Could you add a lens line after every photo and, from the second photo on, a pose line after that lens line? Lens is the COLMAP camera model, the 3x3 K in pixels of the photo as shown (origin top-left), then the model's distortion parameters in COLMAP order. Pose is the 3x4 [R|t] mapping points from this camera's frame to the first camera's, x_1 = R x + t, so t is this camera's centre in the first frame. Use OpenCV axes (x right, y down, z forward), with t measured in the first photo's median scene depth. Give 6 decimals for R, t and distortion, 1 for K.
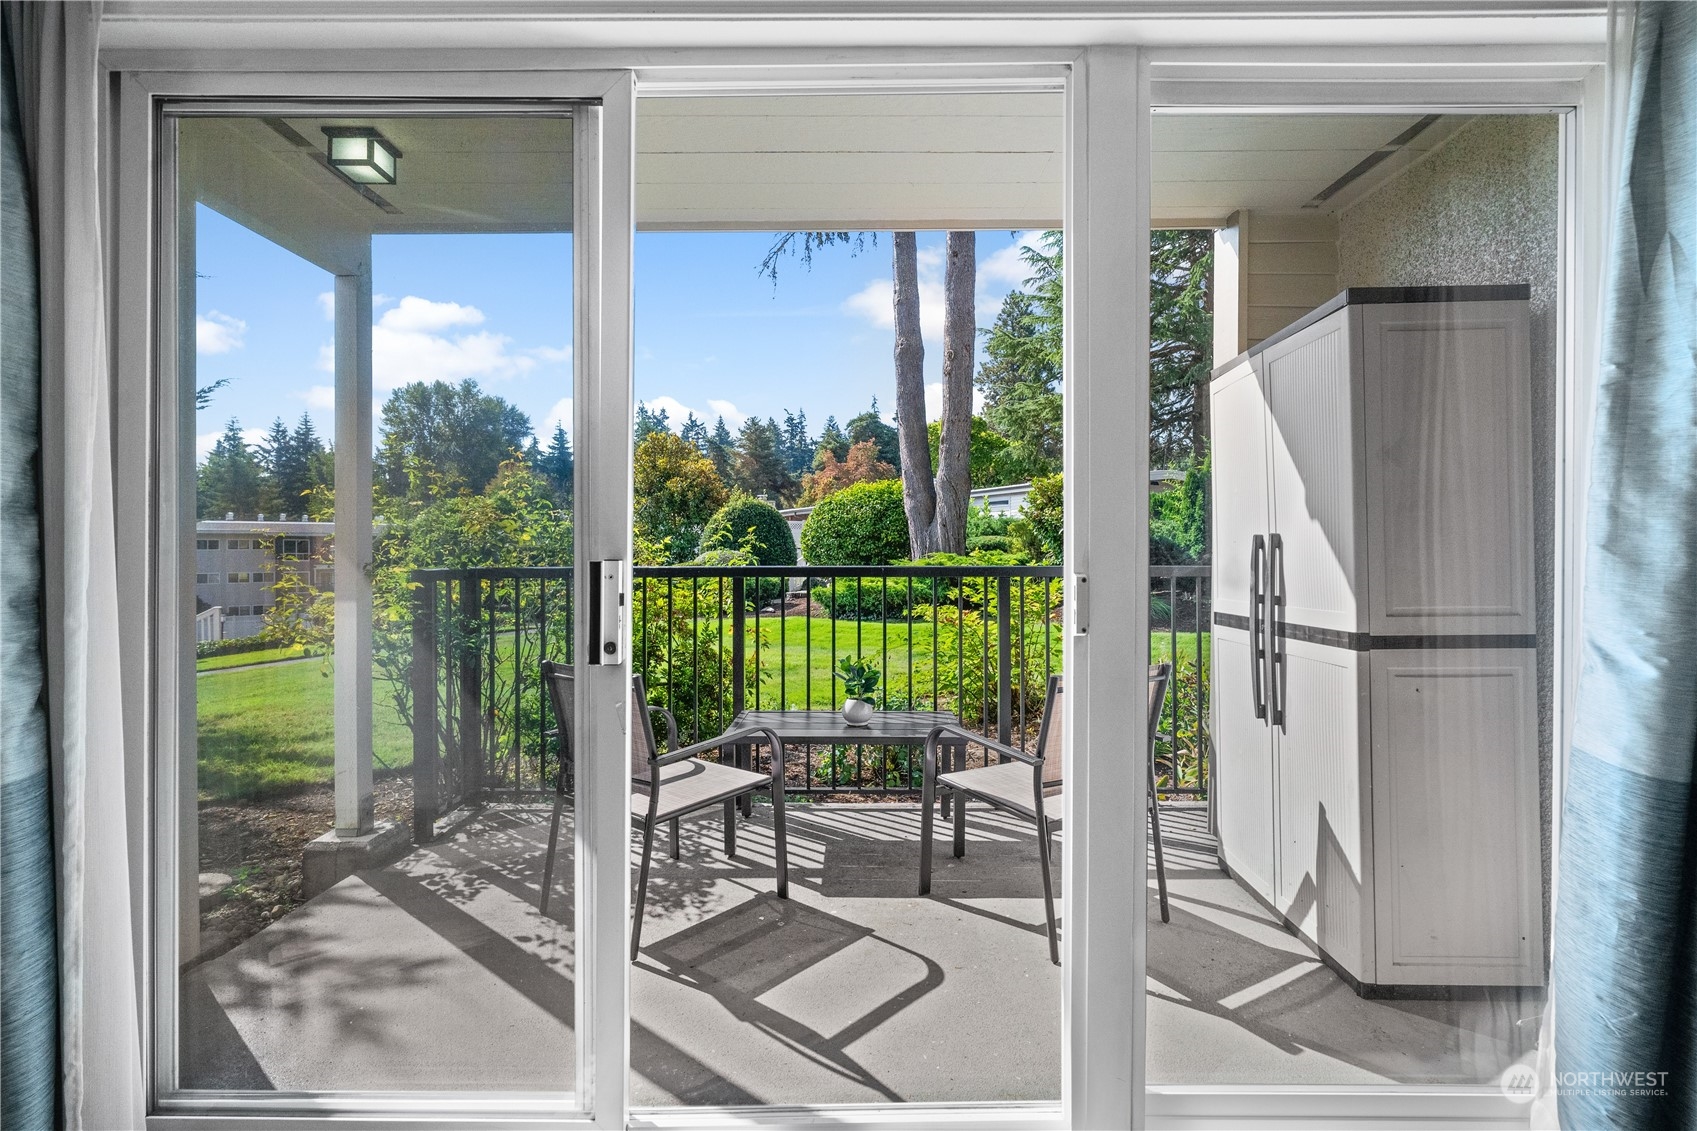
lens RADIAL K [[773.2, 0, 852.6], [0, 773.2, 553.1], [0, 0, 1]] dist [-0.000578, 0.000205]
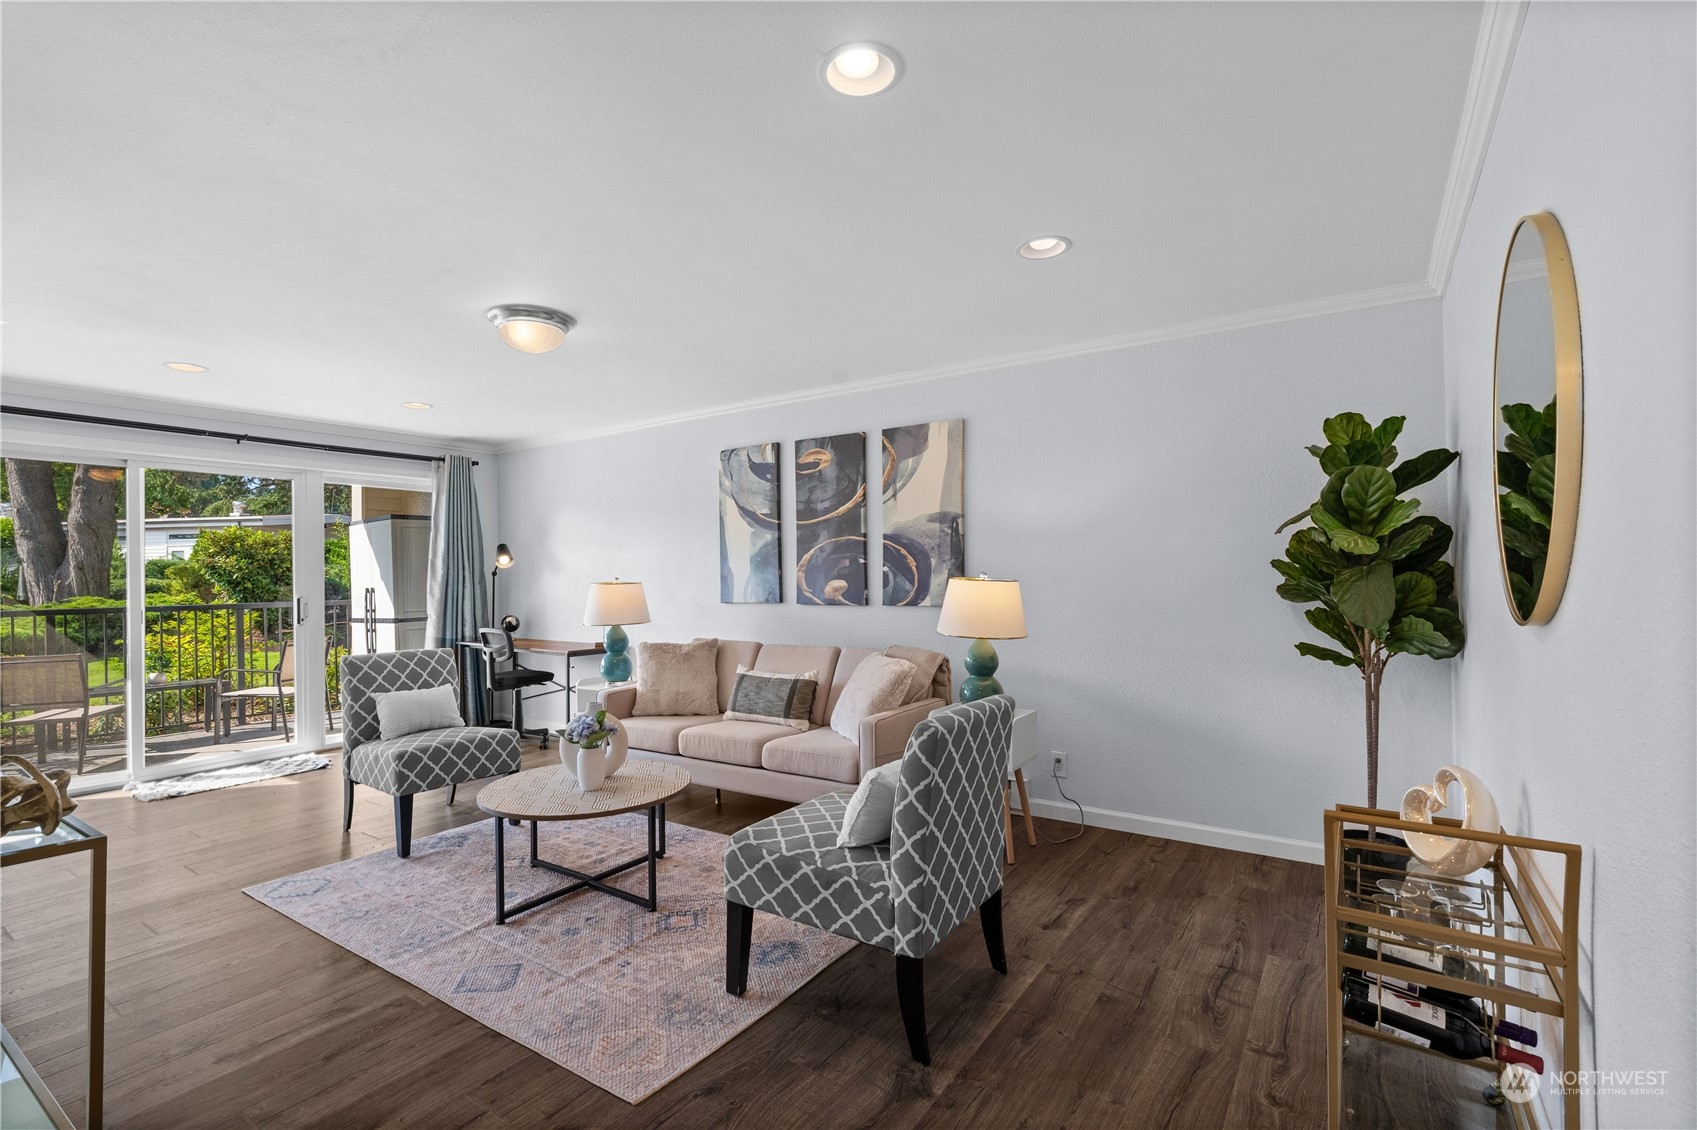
lens RADIAL K [[773.2, 0, 839.7], [0, 773.2, 567.7], [0, 0, 1]] dist [-0.000578, 0.000205]
pose [[0.570492, -0.001418, 0.821302, -0.174877], [0.020871, 0.999701, -0.012772, -0.005672], [-0.821038, 0.024428, 0.570351, -0.439046]]
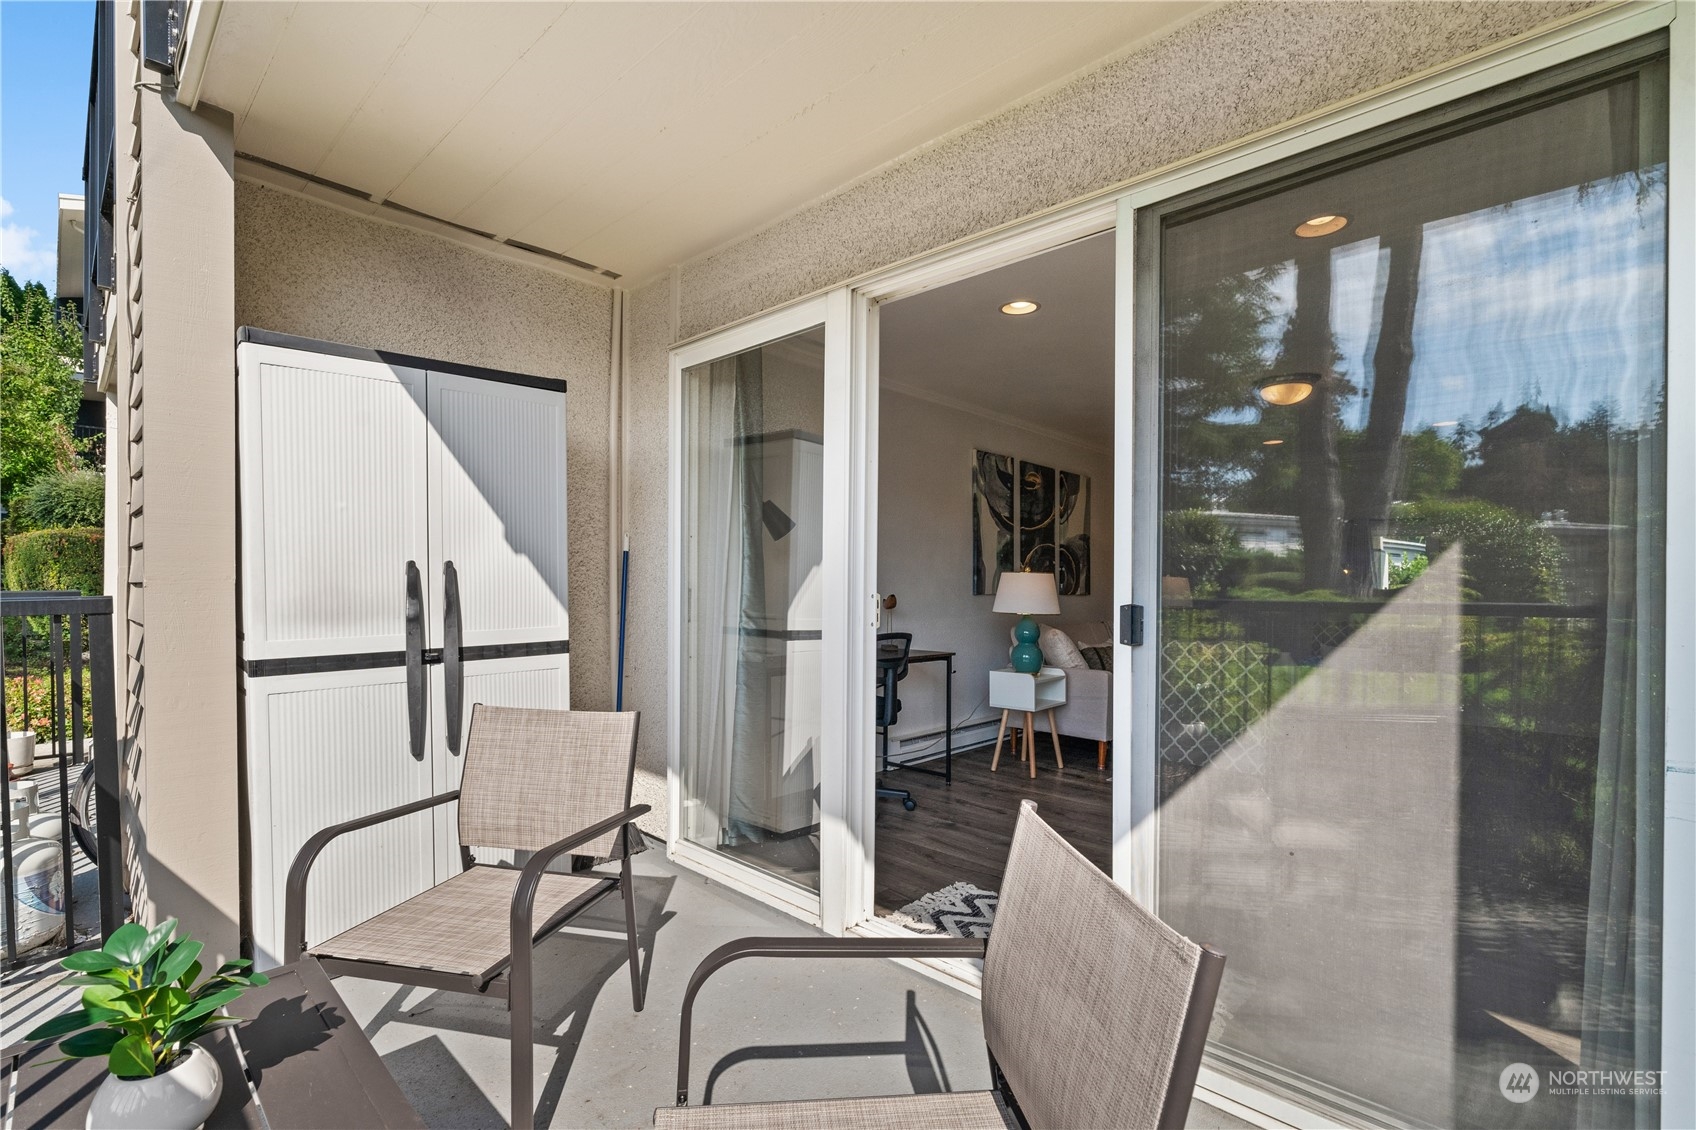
lens RADIAL K [[772.8, 0, 848.8], [0, 772.8, 578.8], [0, 0, 1]] dist [-0.000578, 0.000205]
pose [[-0.721894, -0.002999, 0.691997, -0.113255], [-0.005402, 0.999985, -0.001301, -0.000779], [-0.691983, -0.004677, -0.721899, 0.294360]]
